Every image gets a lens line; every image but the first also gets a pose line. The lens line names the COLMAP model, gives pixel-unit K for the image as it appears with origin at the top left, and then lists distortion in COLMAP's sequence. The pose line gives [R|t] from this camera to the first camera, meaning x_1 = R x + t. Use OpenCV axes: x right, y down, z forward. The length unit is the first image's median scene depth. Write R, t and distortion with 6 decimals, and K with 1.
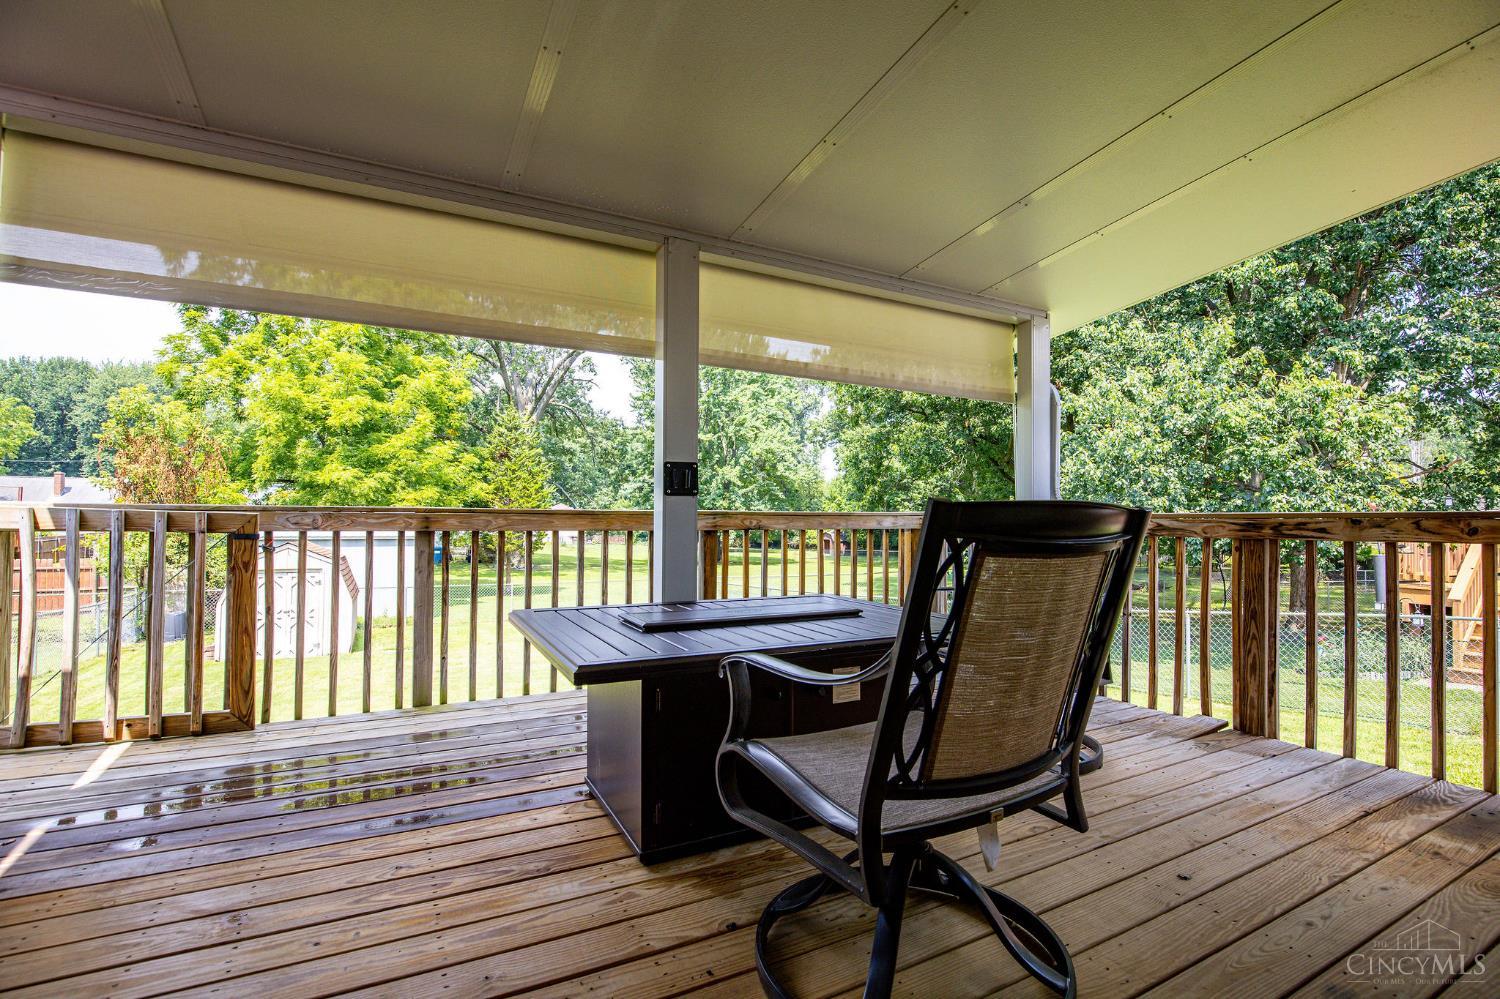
lens RADIAL K [[685.5, 0, 755.2], [0, 685.5, 505.1], [0, 0, 1]] dist [-0.037109, 0.008680]
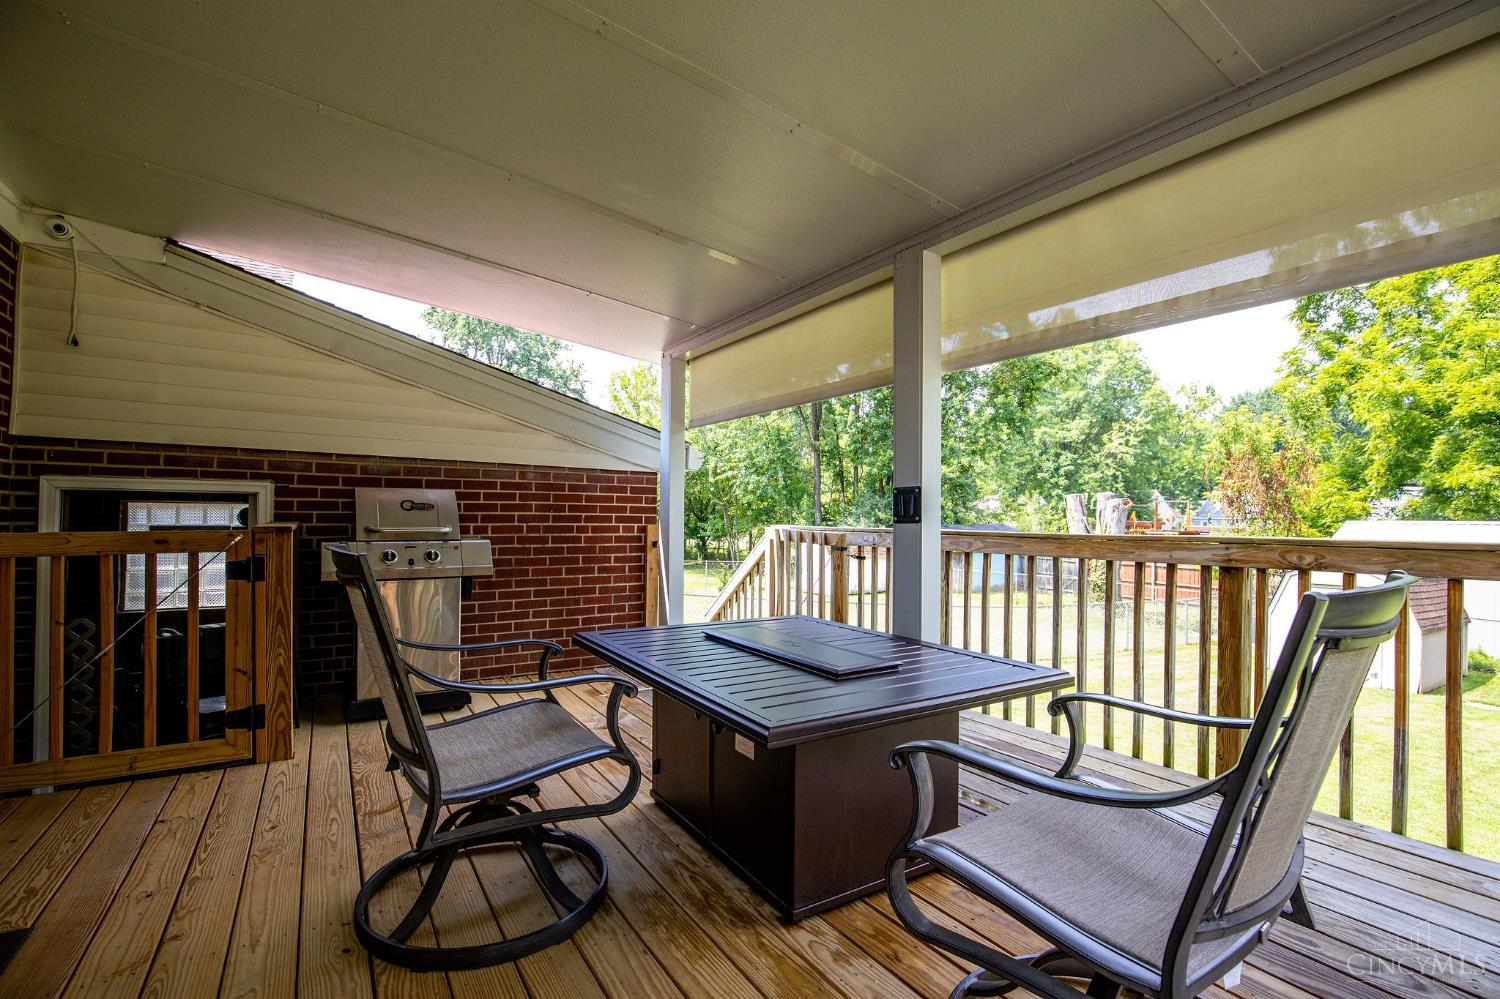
lens RADIAL K [[685.5, 0, 755.2], [0, 685.5, 505.1], [0, 0, 1]] dist [-0.037109, 0.008680]
pose [[0.076852, -0.020495, -0.996832, 0.079489], [0.010844, 0.999747, -0.019719, -0.002495], [0.996984, -0.009294, 0.077055, 0.070850]]
